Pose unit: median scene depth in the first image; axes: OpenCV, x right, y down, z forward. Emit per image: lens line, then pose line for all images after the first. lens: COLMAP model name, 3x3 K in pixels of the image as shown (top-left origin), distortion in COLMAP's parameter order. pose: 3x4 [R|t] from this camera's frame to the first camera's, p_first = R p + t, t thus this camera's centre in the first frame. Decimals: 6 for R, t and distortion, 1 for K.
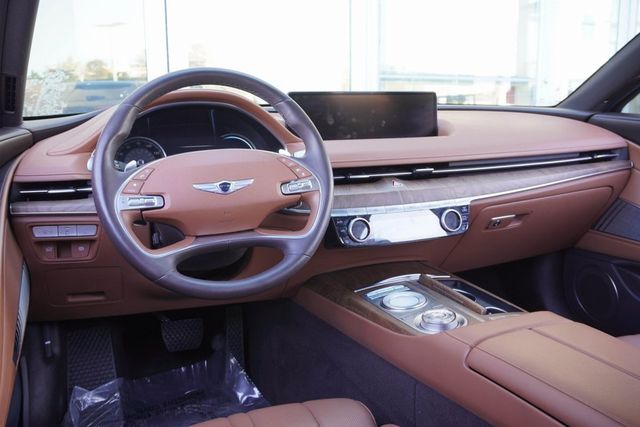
lens RADIAL K [[592.1, 0, 322.0], [0, 592.1, 212.9], [0, 0, 1]] dist [-0.014672, 0.000000]
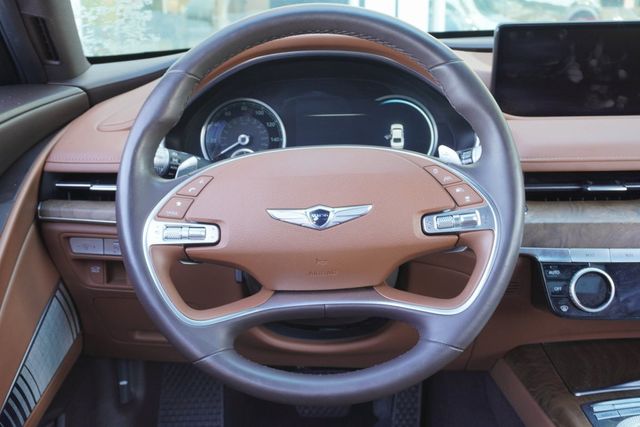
lens RADIAL K [[890.0, 0, 321.7], [0, 890.0, 211.6], [0, 0, 1]] dist [0.006217, 0.000000]
pose [[0.925680, 0.095049, -0.366173, 0.149091], [-0.063698, 0.993264, 0.096797, -0.125083], [0.372907, -0.066278, 0.925499, 0.170206]]
